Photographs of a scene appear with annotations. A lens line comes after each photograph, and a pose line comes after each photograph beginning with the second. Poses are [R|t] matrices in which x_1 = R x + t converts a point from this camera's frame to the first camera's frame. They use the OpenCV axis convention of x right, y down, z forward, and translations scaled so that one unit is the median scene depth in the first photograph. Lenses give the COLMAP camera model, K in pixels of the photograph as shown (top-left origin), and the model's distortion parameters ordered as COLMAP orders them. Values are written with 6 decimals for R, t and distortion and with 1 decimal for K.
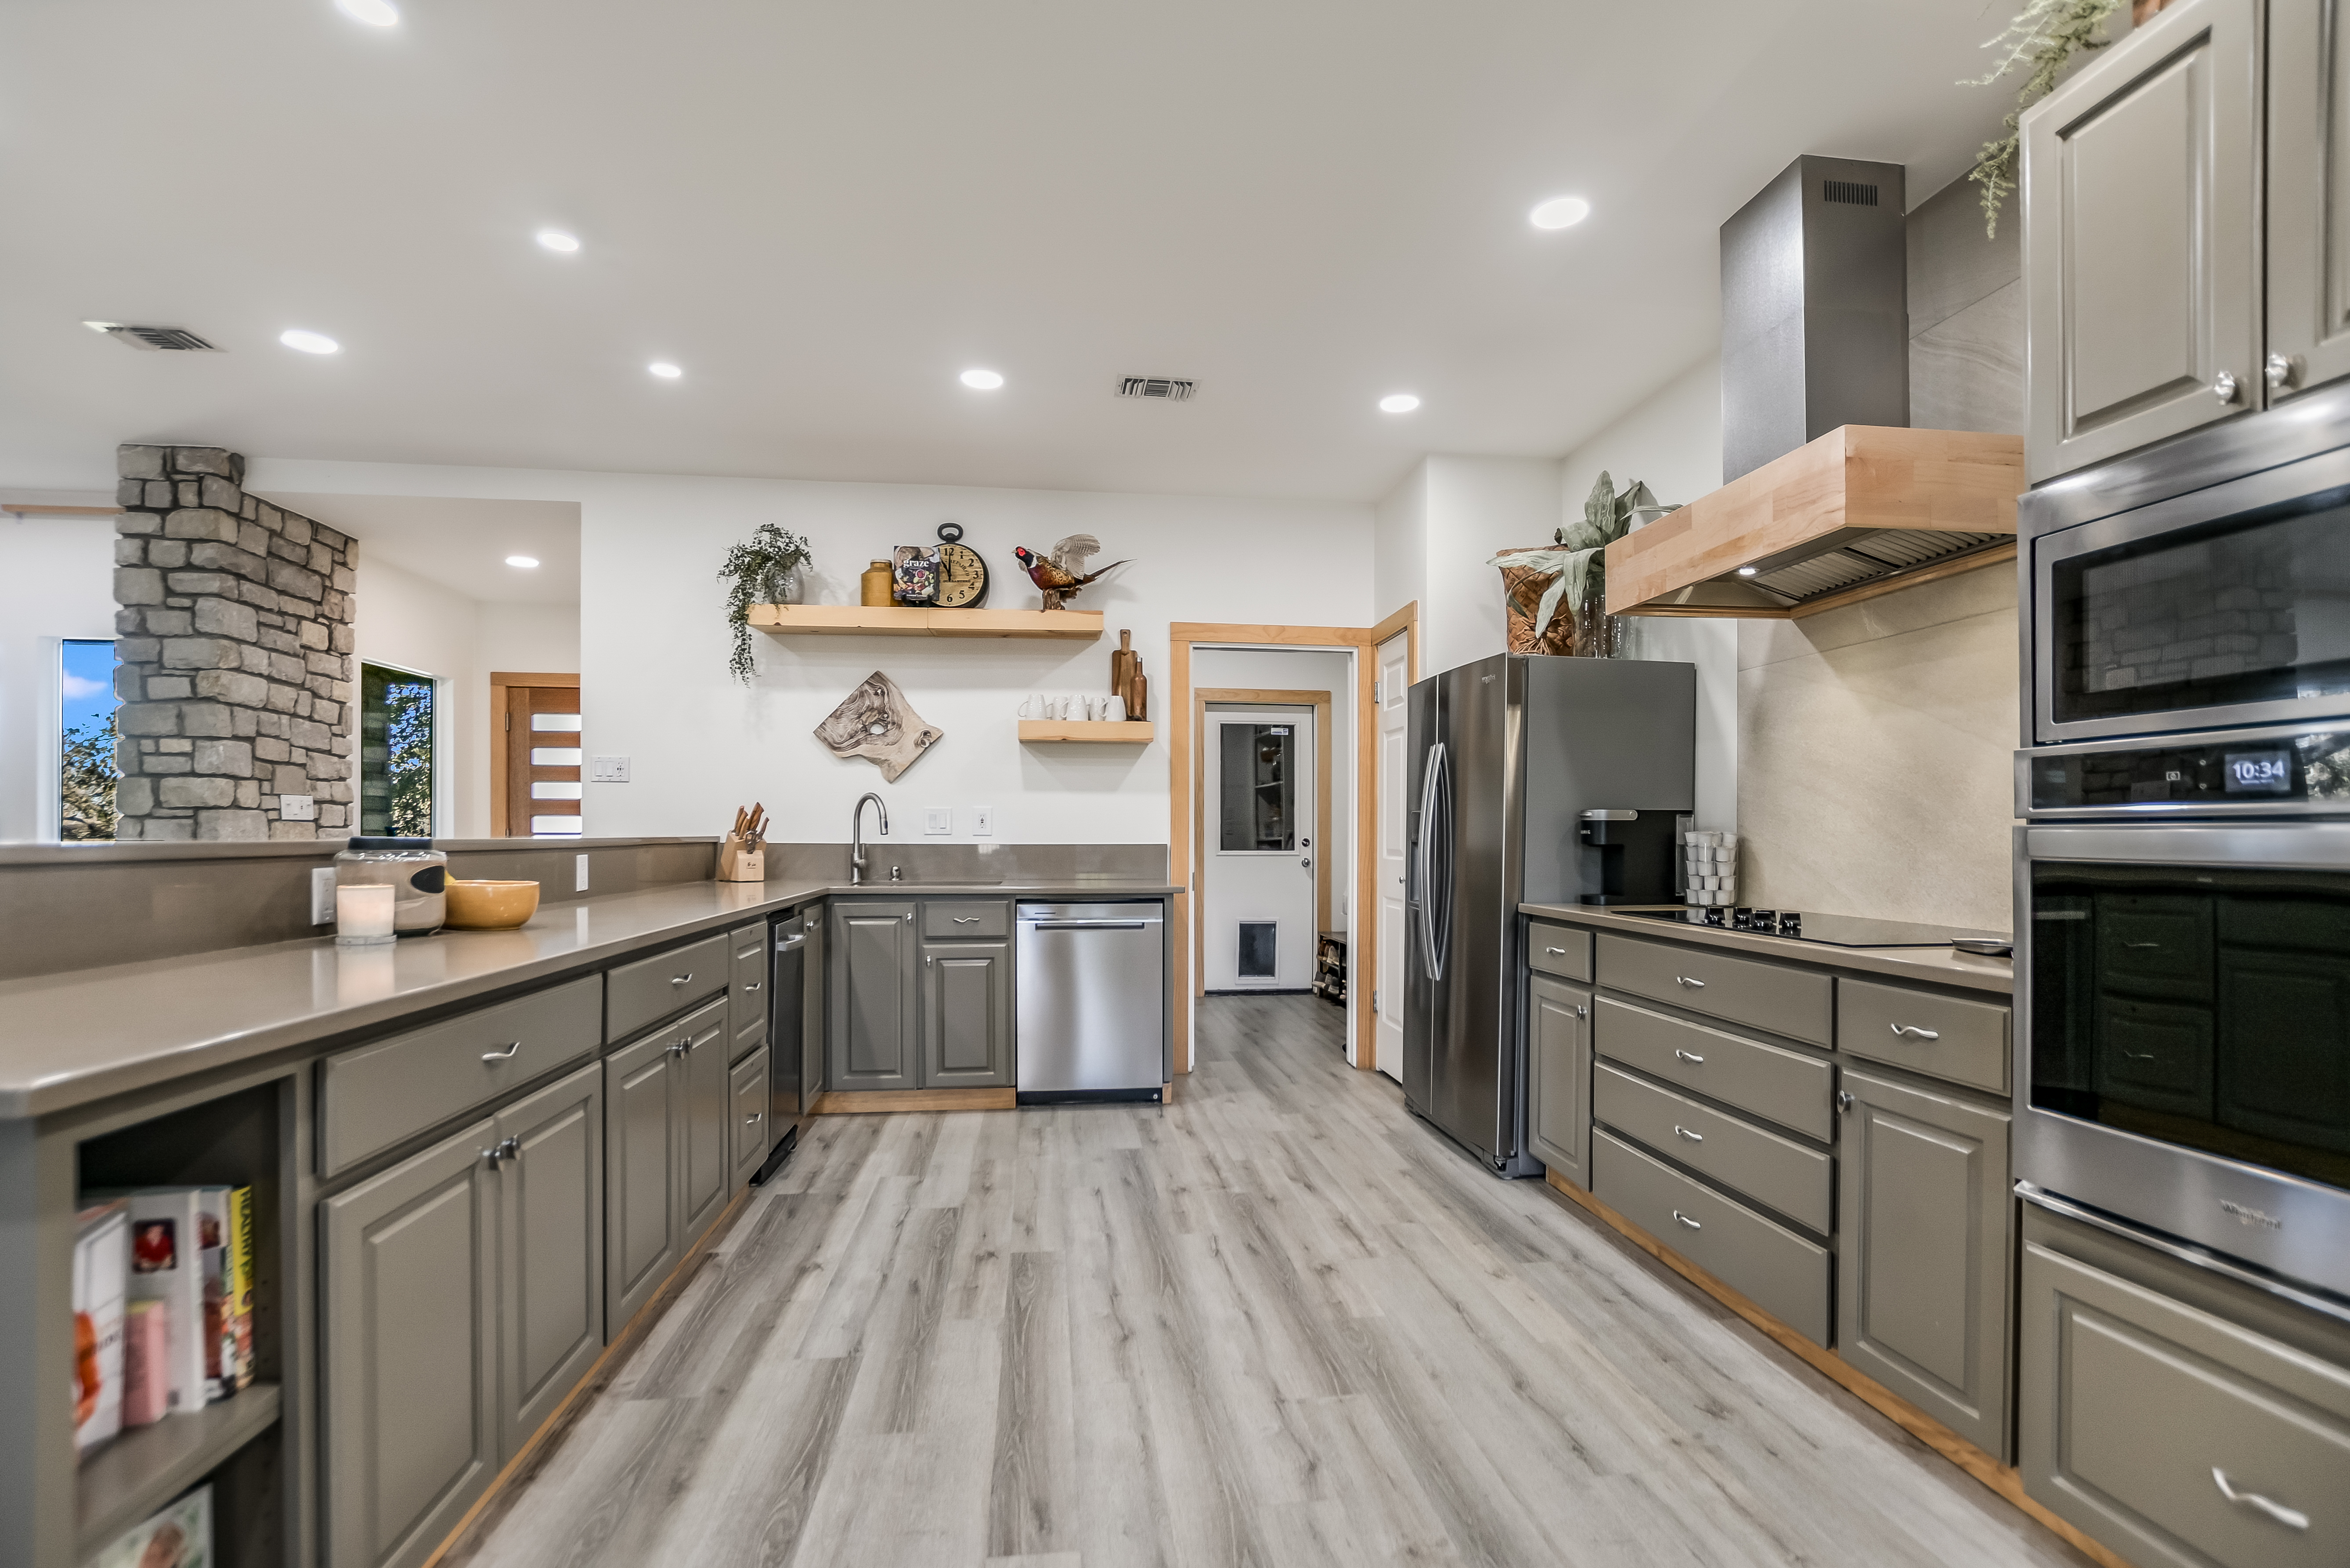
lens RADIAL K [[1013.4, 0, 1195.7], [0, 1013.4, 825.5], [0, 0, 1]] dist [-0.021887, 0.000471]
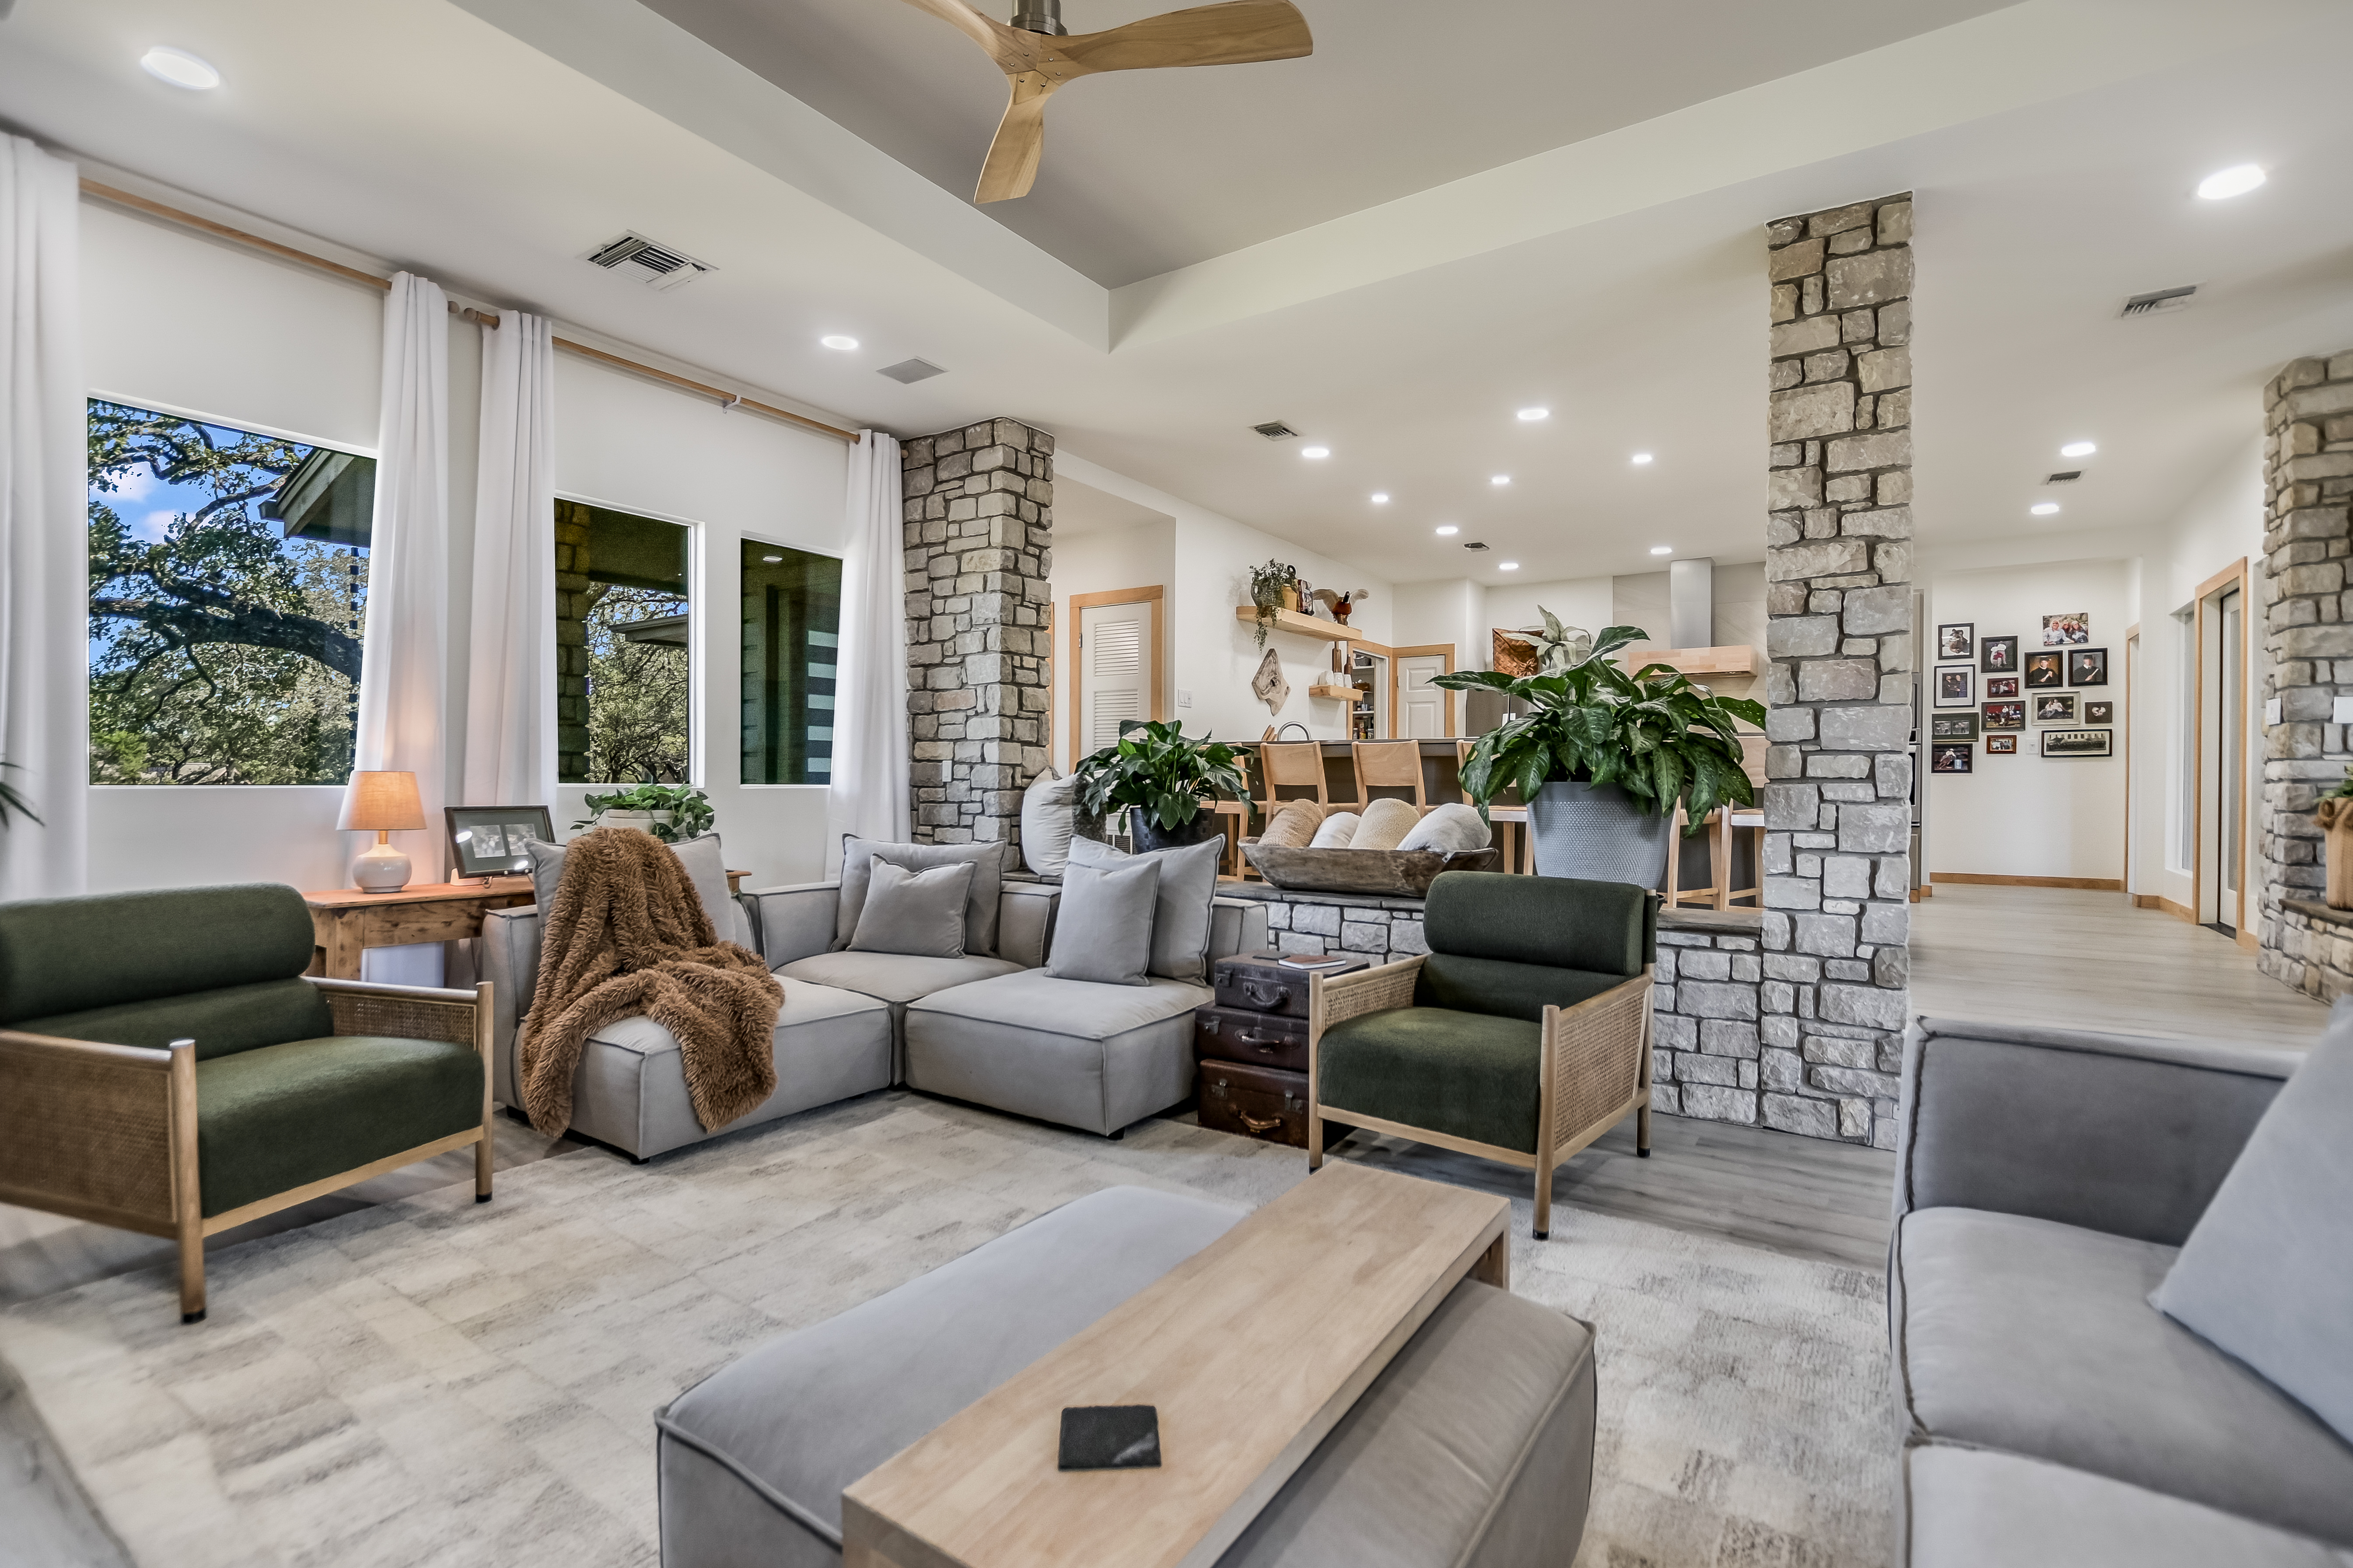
lens RADIAL K [[1056.3, 0, 1171.5], [0, 1056.3, 780.0], [0, 0, 1]] dist [-0.012483, 0.000755]
pose [[0.675779, -0.002216, 0.737101, -1.914601], [-0.002046, 0.999986, 0.004882, 0.064649], [-0.737101, -0.004807, 0.675765, -0.058281]]
